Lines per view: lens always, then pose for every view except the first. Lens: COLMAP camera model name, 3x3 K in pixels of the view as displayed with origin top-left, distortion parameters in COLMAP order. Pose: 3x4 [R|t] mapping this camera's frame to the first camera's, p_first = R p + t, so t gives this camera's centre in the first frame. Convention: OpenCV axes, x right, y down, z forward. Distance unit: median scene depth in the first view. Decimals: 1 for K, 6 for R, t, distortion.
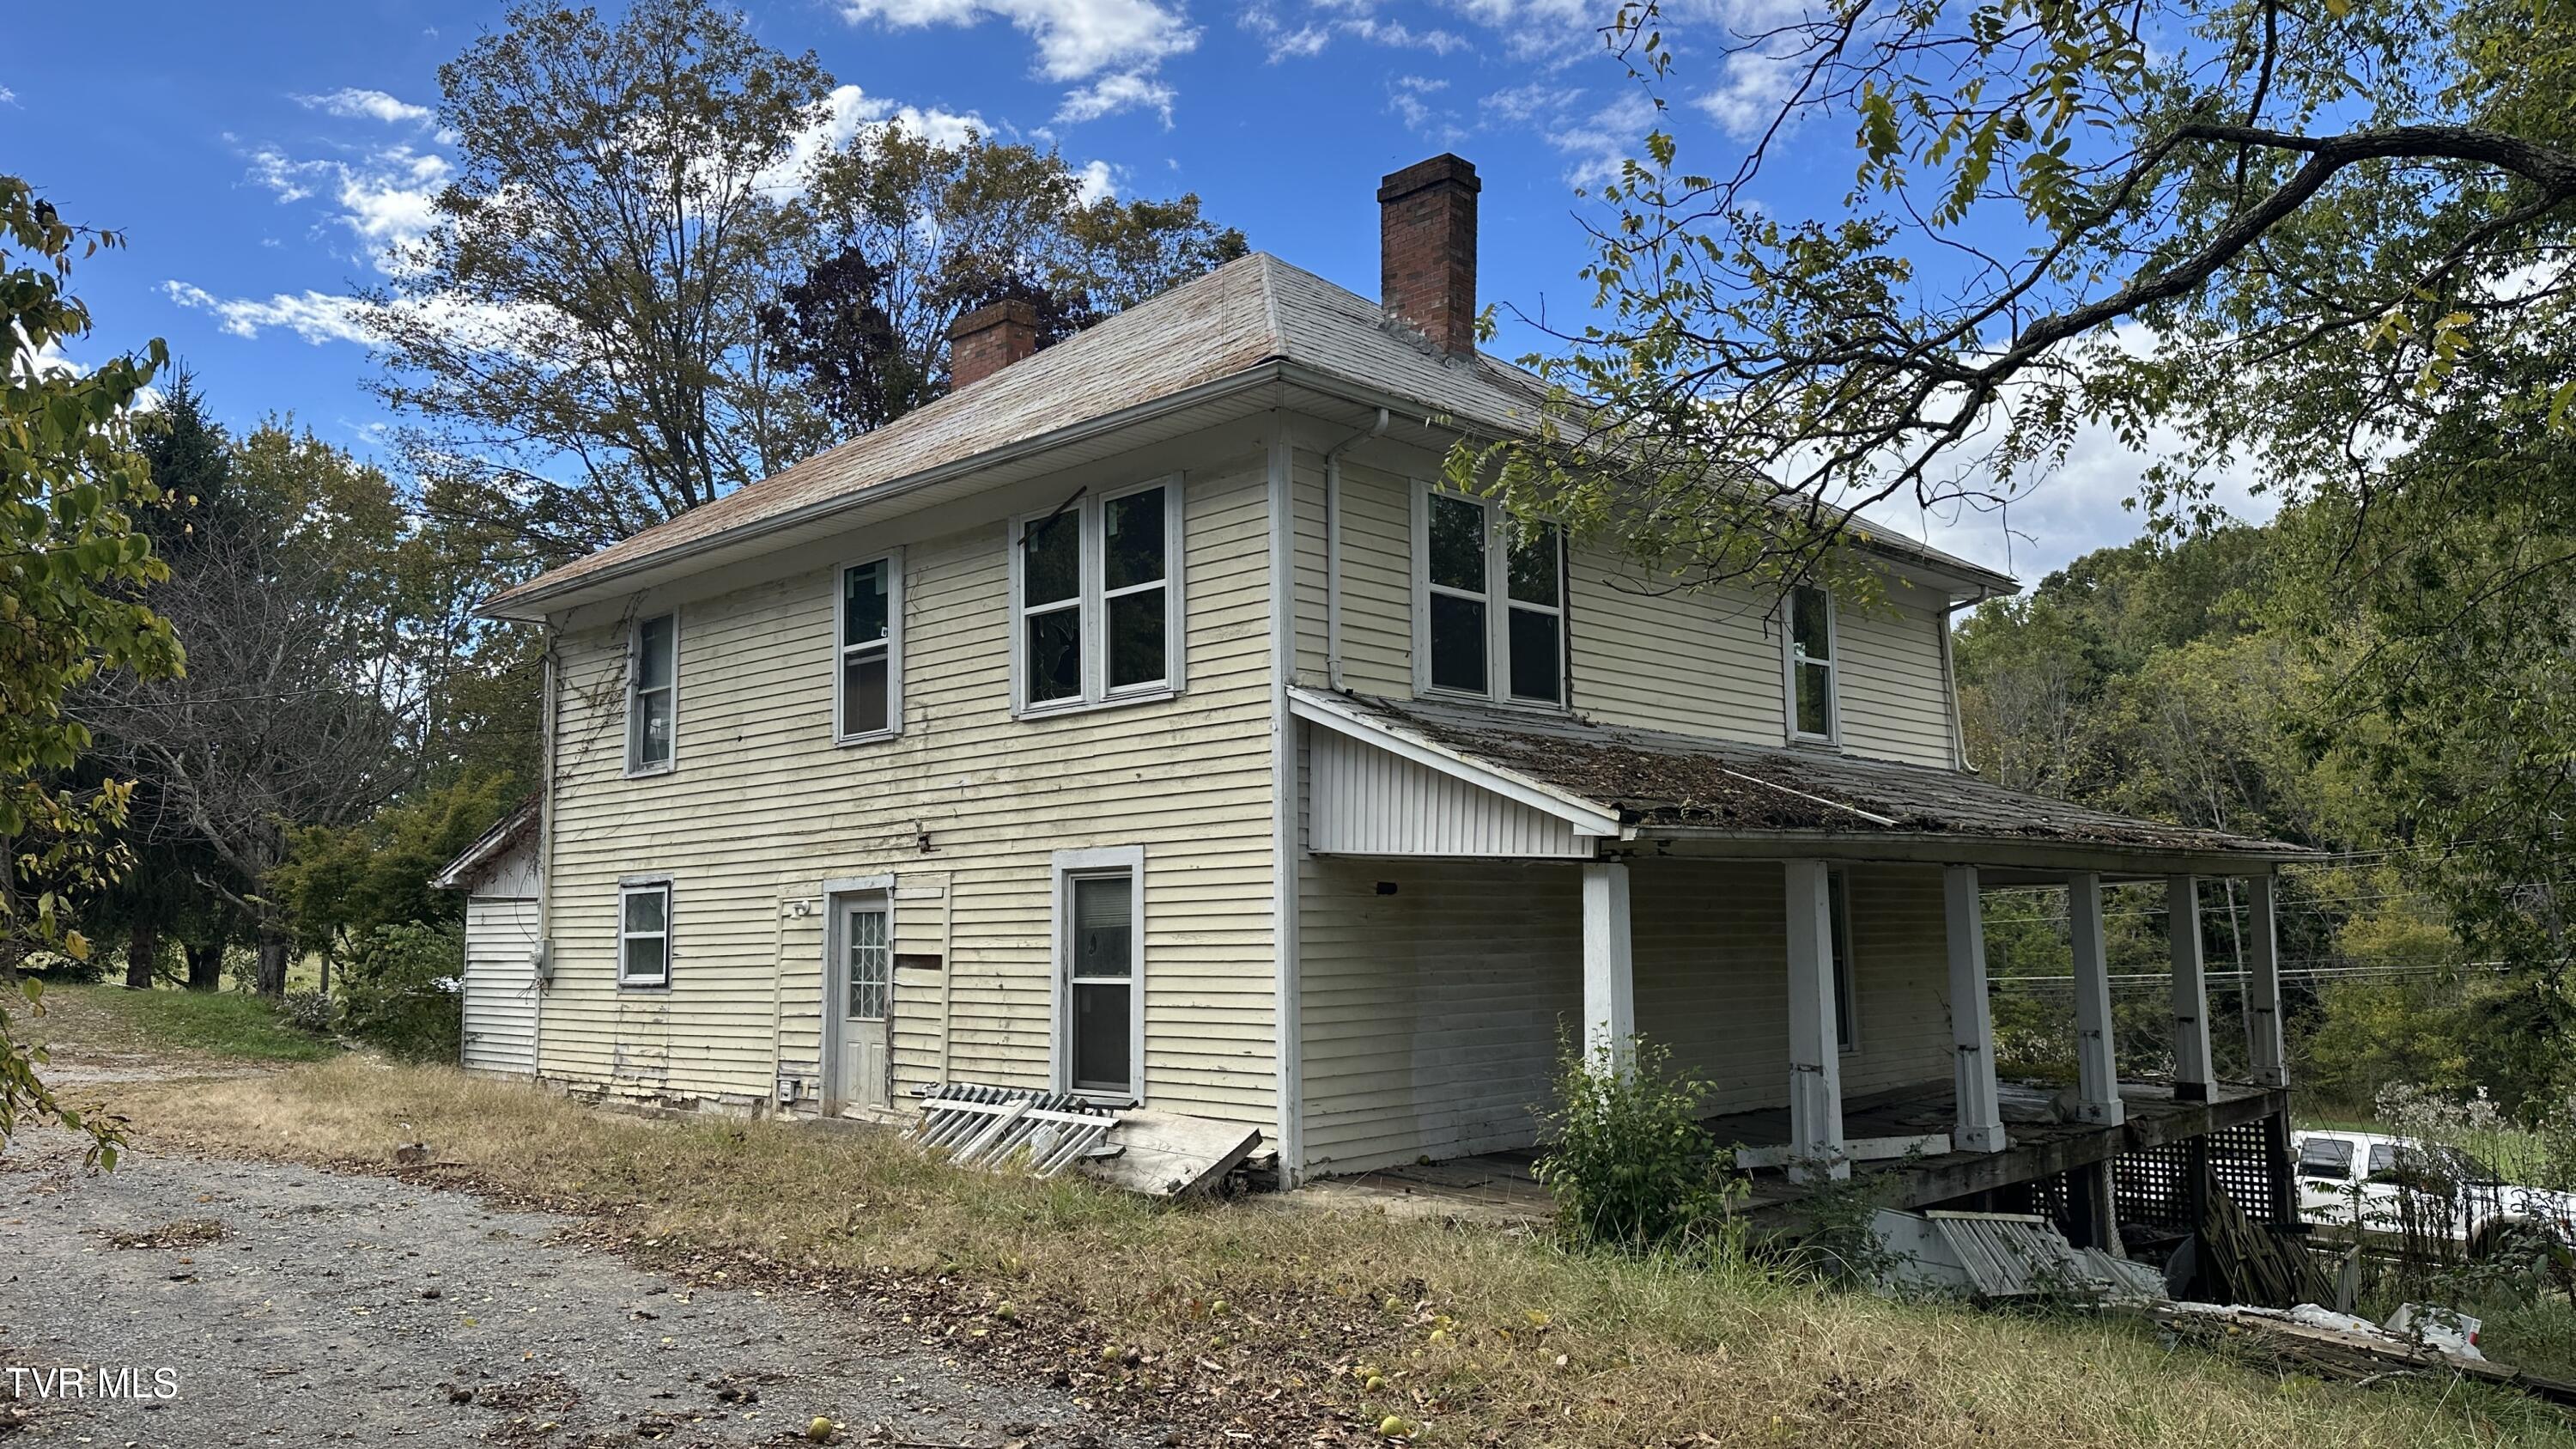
lens RADIAL K [[1824.9, 0, 1288.0], [0, 1824.9, 724.5], [0, 0, 1]] dist [0.180792, -0.352398]
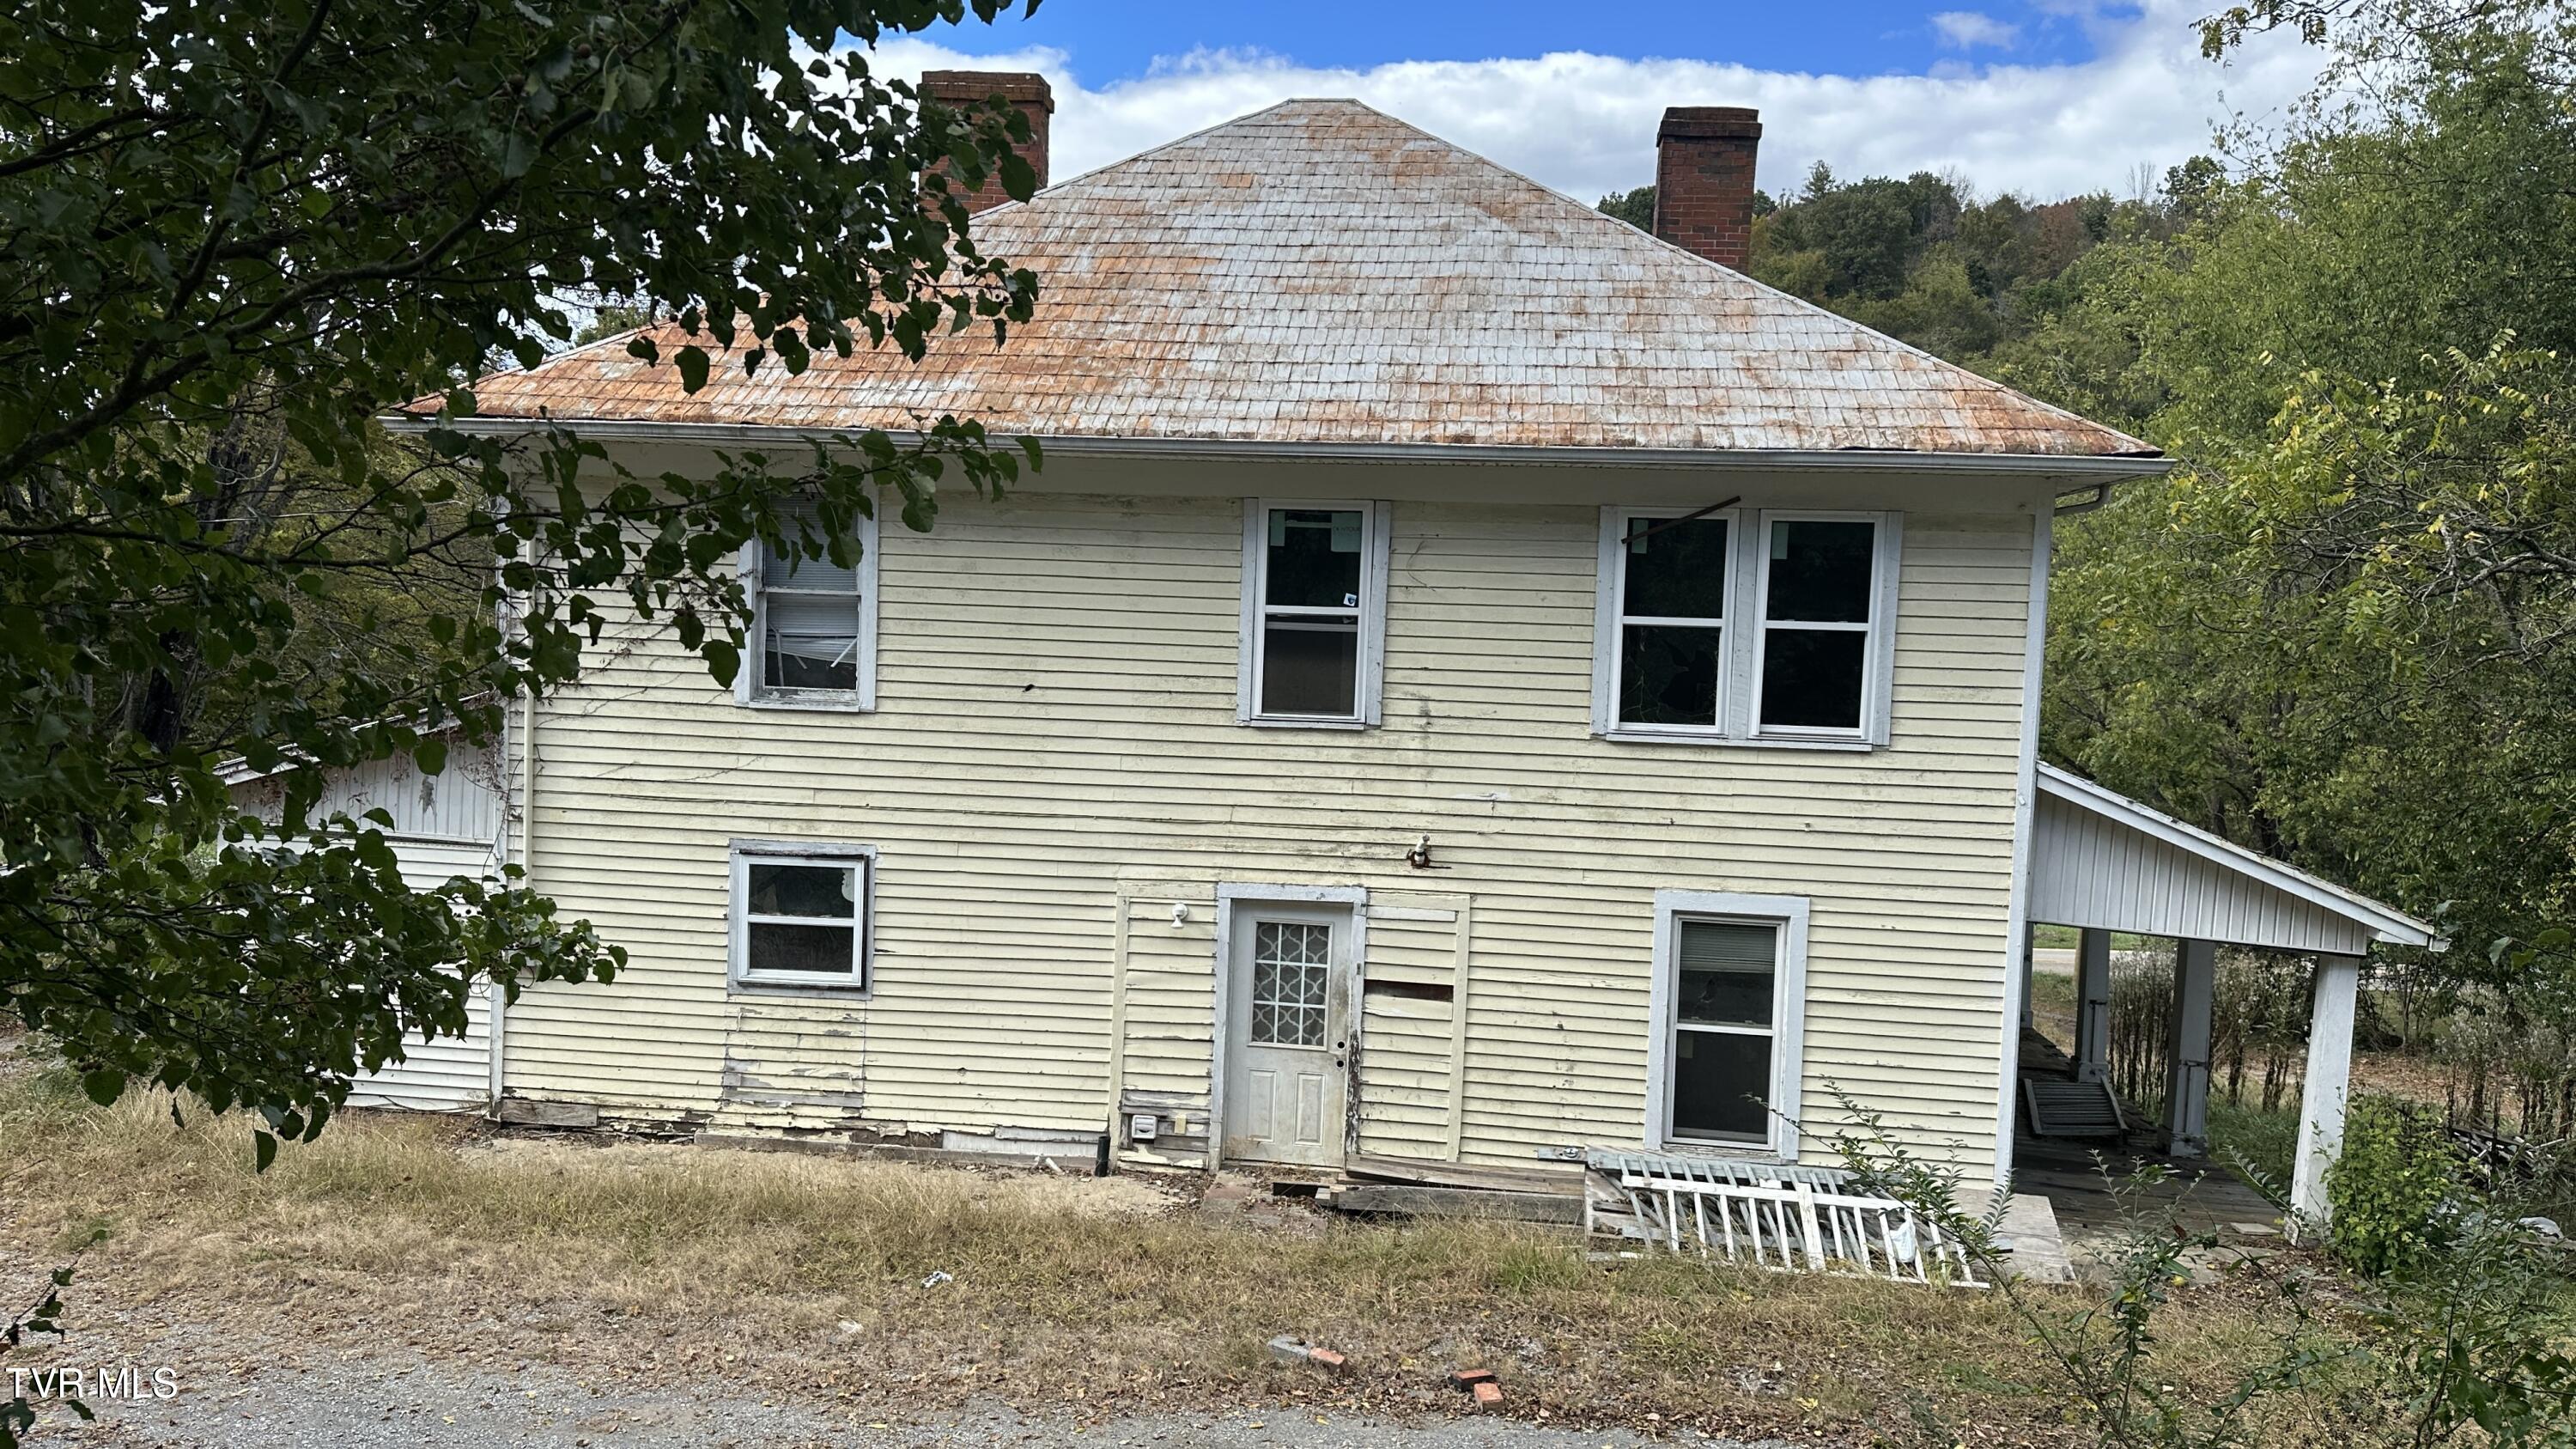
lens RADIAL K [[1828.8, 0, 1261.8], [0, 1828.8, 733.7], [0, 0, 1]] dist [0.177069, -0.327626]
pose [[0.787583, 0.004193, 0.616194, -0.782762], [-0.116545, 0.982943, 0.142272, -0.106814], [-0.605087, -0.183865, 0.774638, 0.375091]]
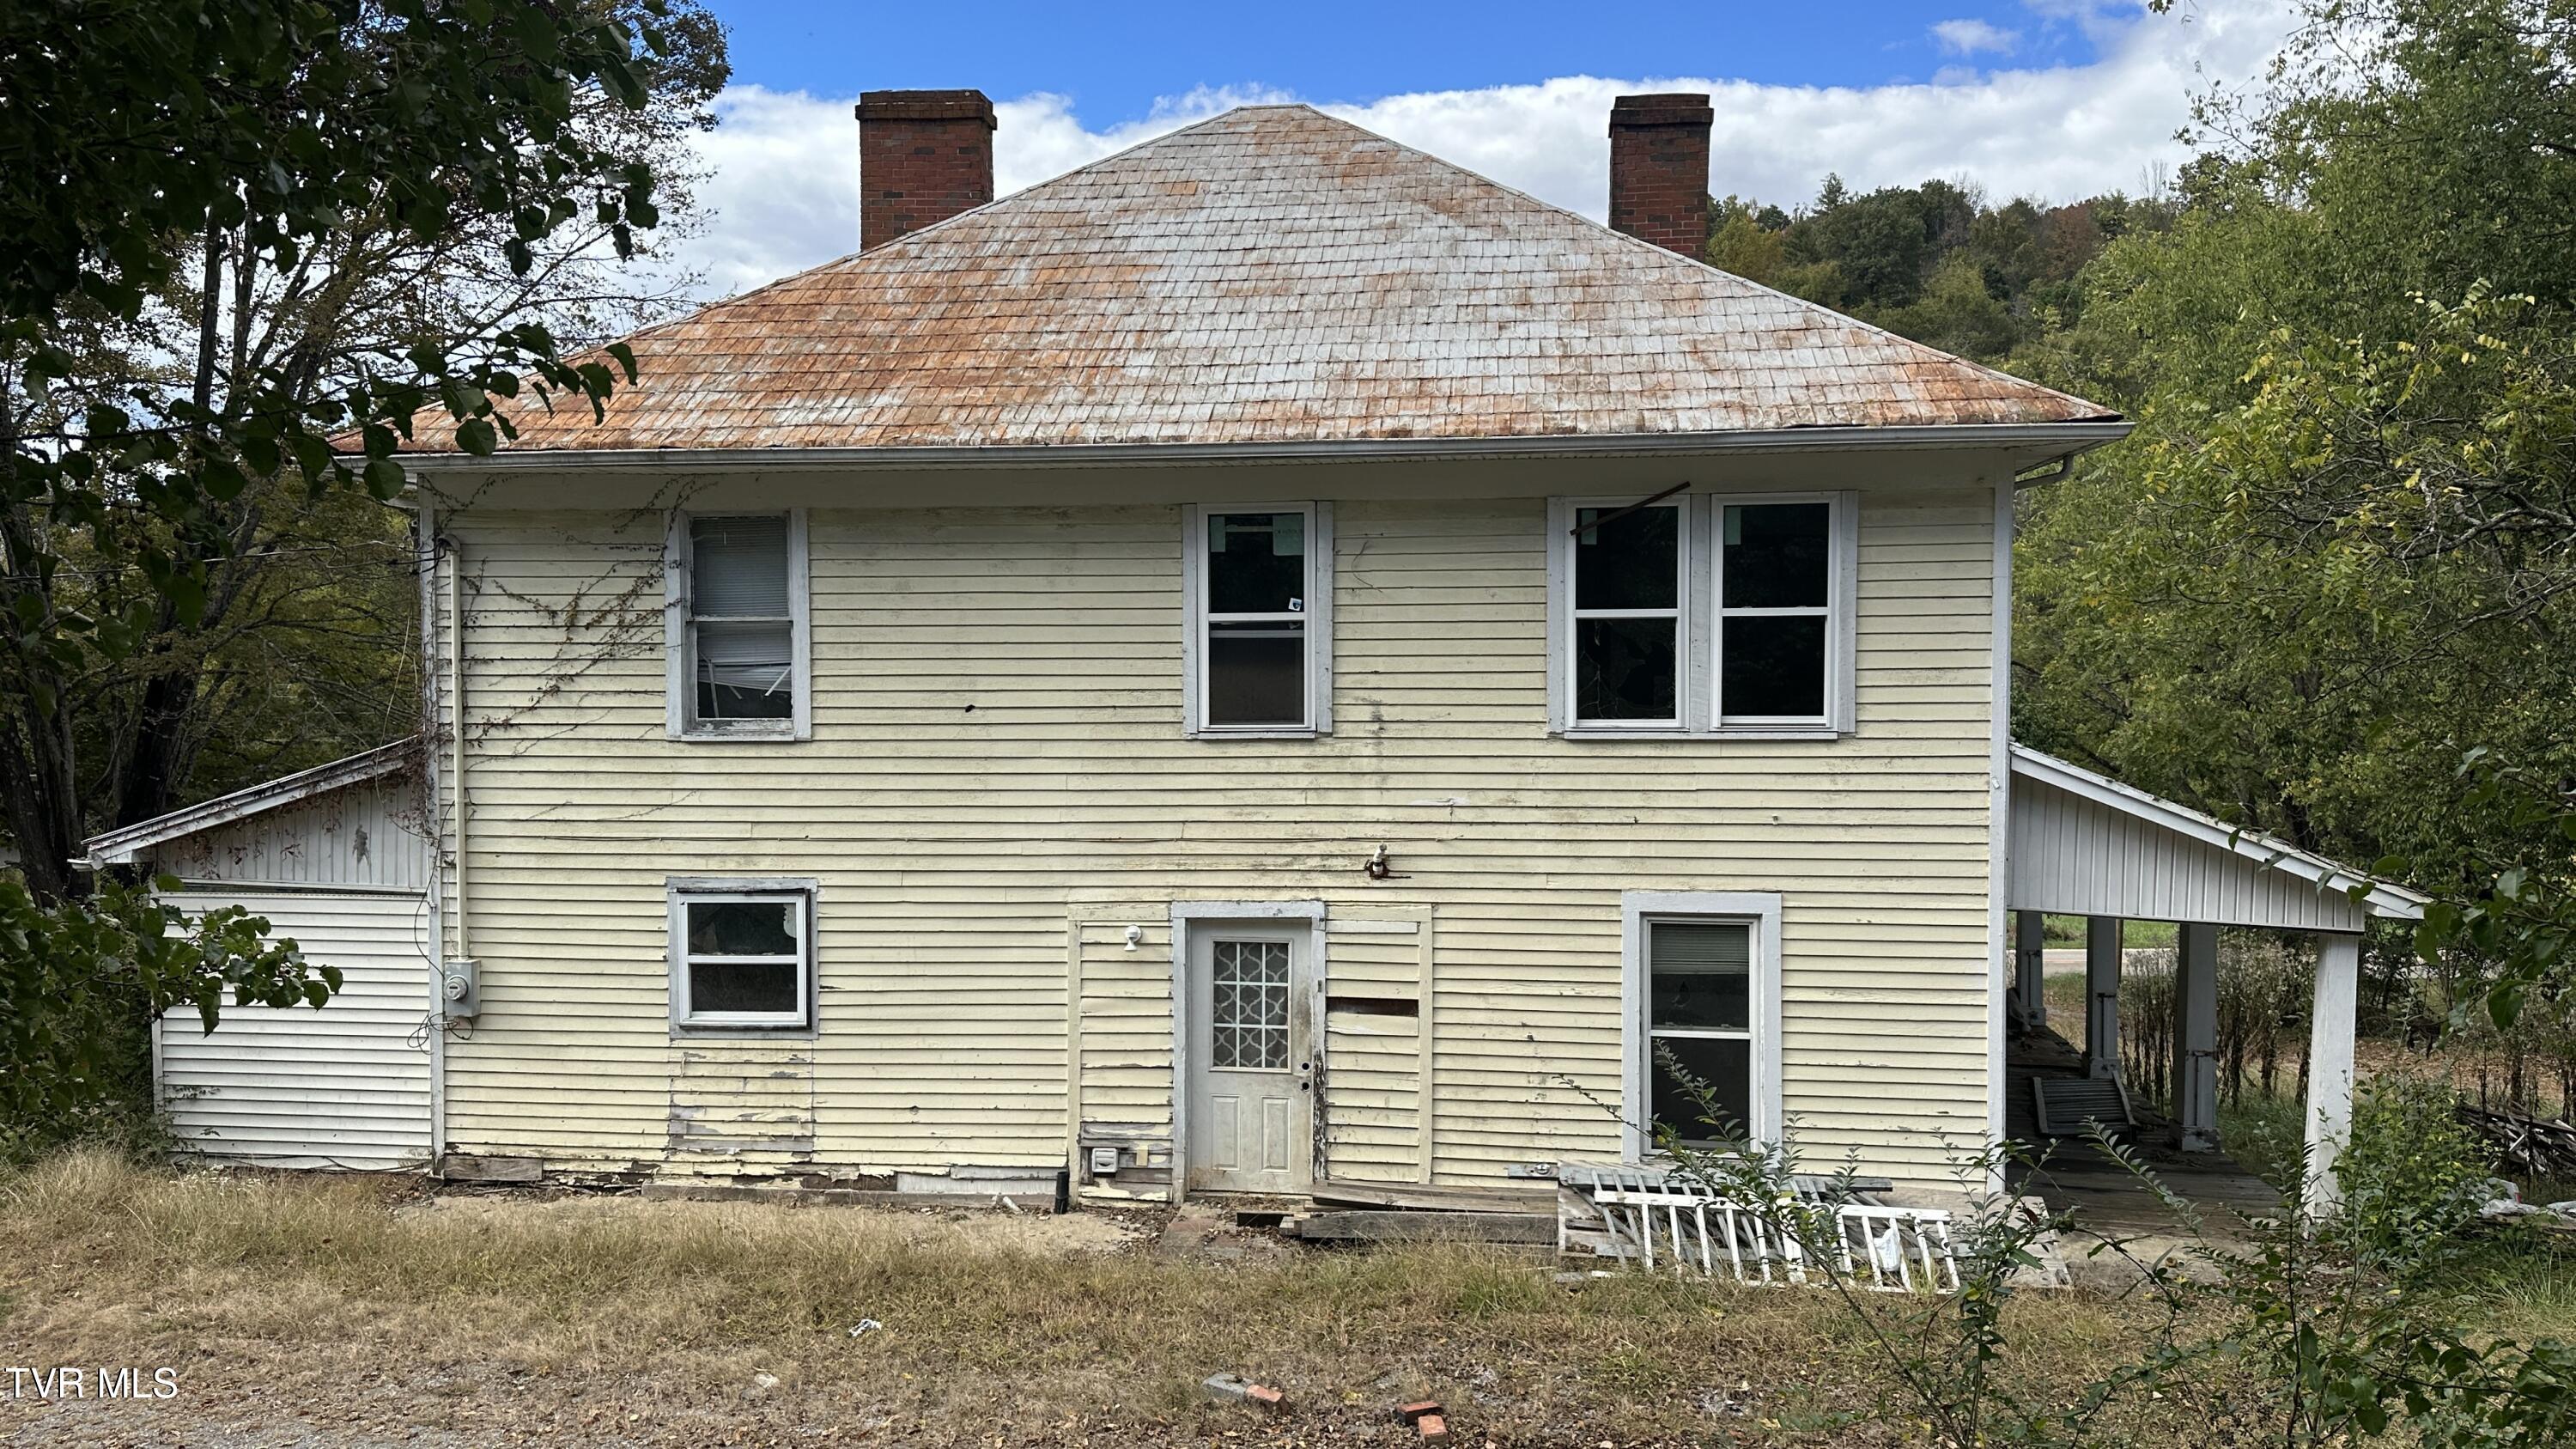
lens RADIAL K [[1824.9, 0, 1288.0], [0, 1824.9, 724.5], [0, 0, 1]] dist [0.180792, -0.352398]
pose [[0.794076, -0.012167, 0.607696, -0.729224], [-0.076455, 0.989859, 0.119722, -0.096364], [-0.602990, -0.141530, 0.785093, 0.369314]]
